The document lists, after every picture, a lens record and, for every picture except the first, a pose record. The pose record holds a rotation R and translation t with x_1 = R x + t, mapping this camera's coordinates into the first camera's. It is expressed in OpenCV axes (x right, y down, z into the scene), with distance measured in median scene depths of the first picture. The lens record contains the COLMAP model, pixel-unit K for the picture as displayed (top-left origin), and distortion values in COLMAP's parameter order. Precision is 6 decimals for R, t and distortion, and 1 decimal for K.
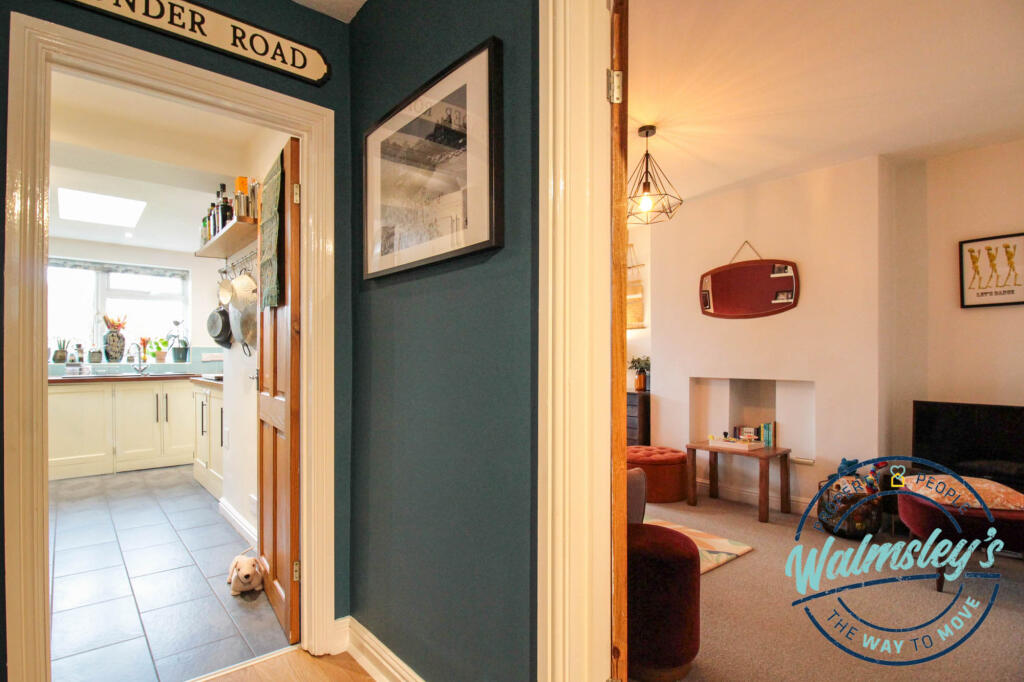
lens RADIAL K [[541.4, 0, 512.8], [0, 541.4, 354.2], [0, 0, 1]] dist [-0.002131, -0.000890]
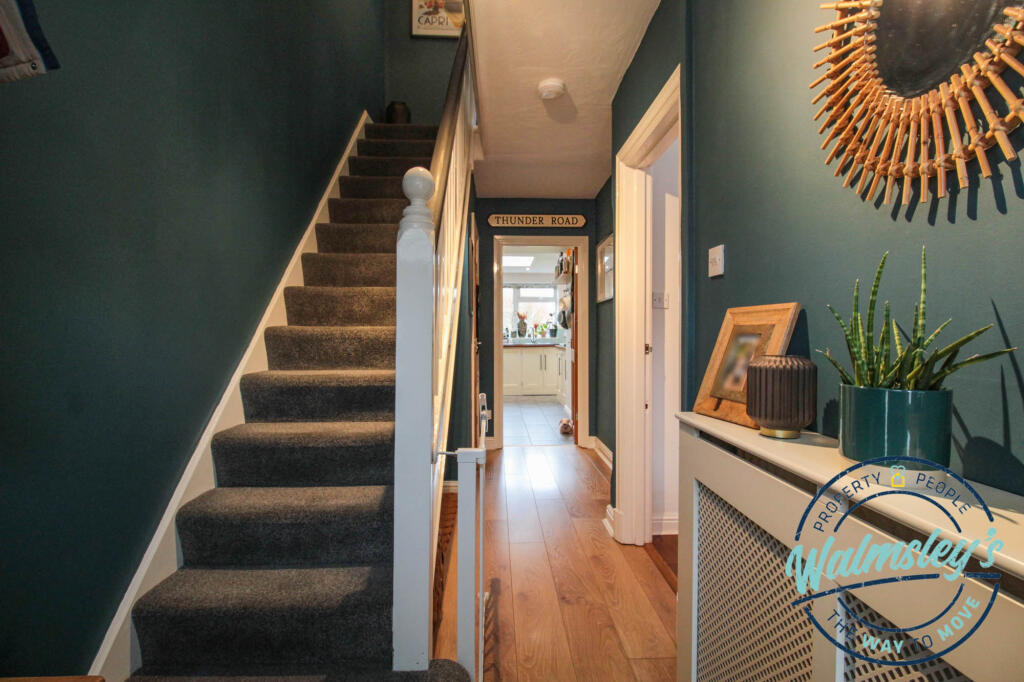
lens RADIAL K [[508.4, 0, 518.6], [0, 508.4, 339.2], [0, 0, 1]] dist [-0.003221, -0.000953]
pose [[0.797505, 0.003726, -0.603300, 0.347429], [0.003824, 0.999930, 0.011230, 0.002283], [0.603300, -0.011263, 0.797435, -0.452488]]
